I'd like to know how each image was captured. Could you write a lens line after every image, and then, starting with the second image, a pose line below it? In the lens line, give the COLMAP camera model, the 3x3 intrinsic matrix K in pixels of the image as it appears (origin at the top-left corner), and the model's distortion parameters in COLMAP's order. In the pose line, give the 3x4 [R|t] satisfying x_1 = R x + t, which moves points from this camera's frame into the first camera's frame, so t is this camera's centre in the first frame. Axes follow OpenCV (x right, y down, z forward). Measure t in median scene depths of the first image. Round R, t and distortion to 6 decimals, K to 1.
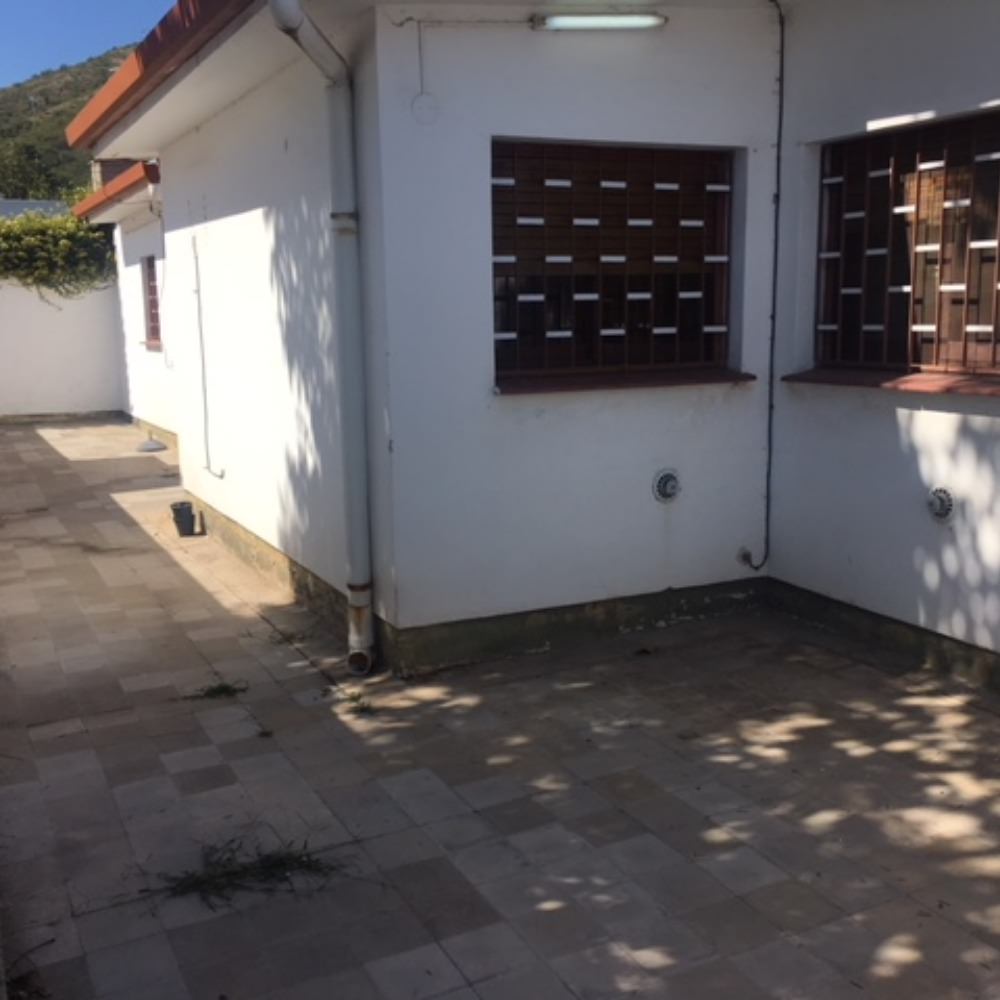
lens RADIAL K [[1084.5, 0, 498.5], [0, 1084.5, 486.5], [0, 0, 1]] dist [0.029627, -0.013581]
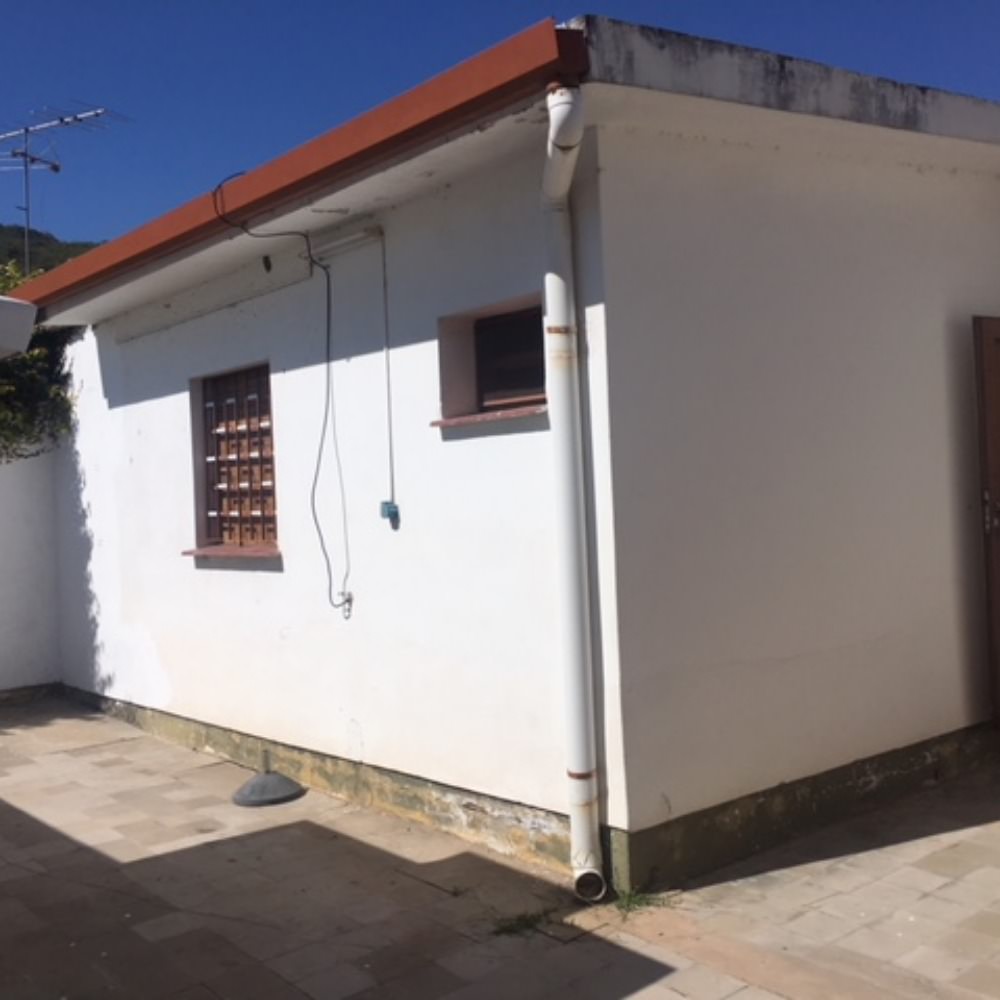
lens RADIAL K [[1084.5, 0, 498.5], [0, 1084.5, 486.5], [0, 0, 1]] dist [0.029627, -0.013581]
pose [[0.972885, -0.019405, 0.230474, -0.280351], [0.060303, 0.983291, -0.171762, -0.064531], [-0.223290, 0.181003, 0.957799, 0.466234]]
